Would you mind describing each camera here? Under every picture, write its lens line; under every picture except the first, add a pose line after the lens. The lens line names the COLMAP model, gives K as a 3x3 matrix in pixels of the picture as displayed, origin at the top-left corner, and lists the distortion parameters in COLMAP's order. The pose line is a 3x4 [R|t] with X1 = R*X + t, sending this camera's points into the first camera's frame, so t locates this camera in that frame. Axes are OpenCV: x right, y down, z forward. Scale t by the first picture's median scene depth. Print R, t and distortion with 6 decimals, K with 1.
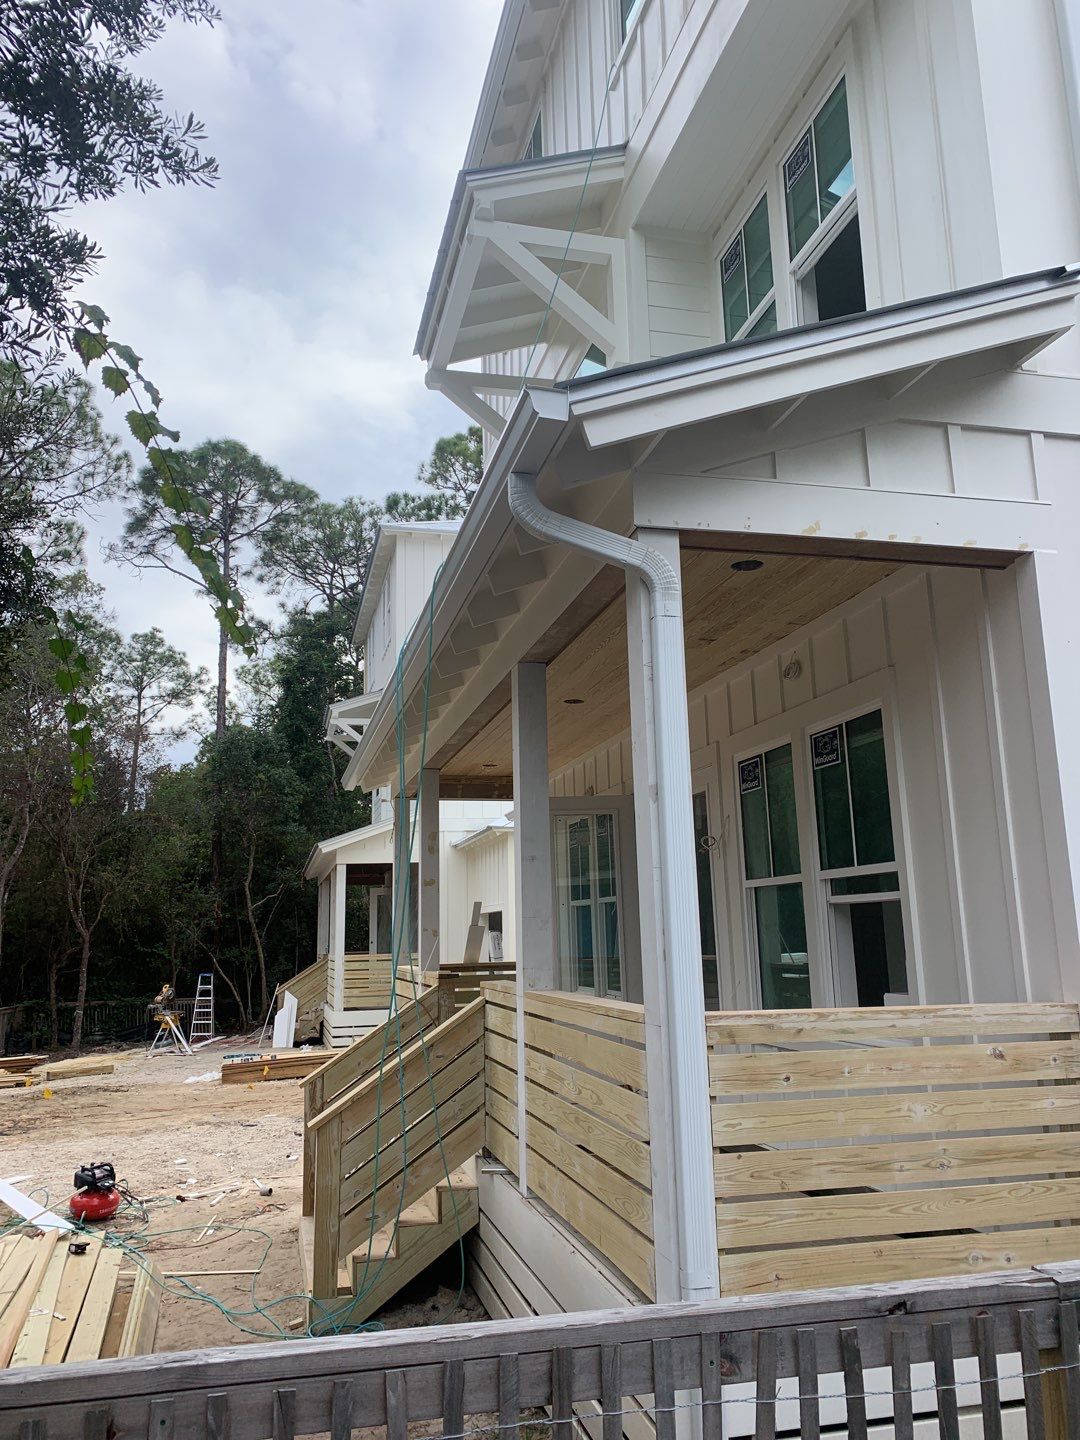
lens RADIAL K [[1040.6, 0, 540.0], [0, 1040.6, 720.0], [0, 0, 1]] dist [-0.003190, -0.005816]
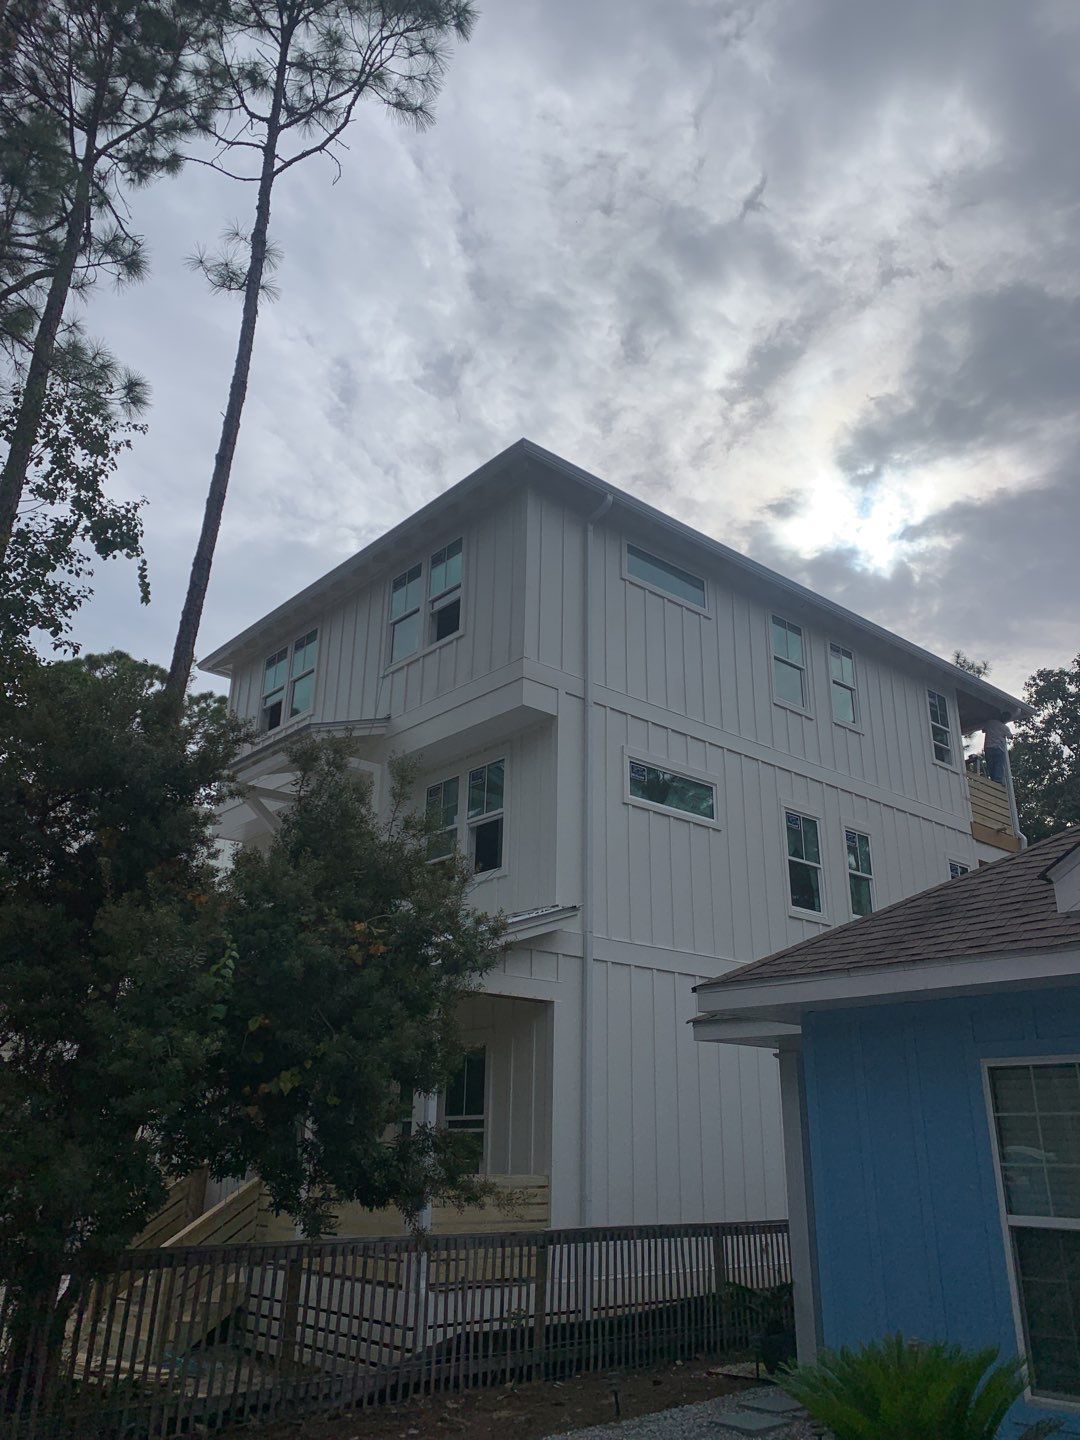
lens RADIAL K [[1082.6, 0, 554.8], [0, 1082.6, 702.2], [0, 0, 1]] dist [-0.003861, -0.002747]
pose [[0.876953, 0.207698, 0.433375, -0.743567], [-0.121304, 0.968251, -0.218577, -0.242991], [-0.465014, 0.139112, 0.874305, -1.295399]]
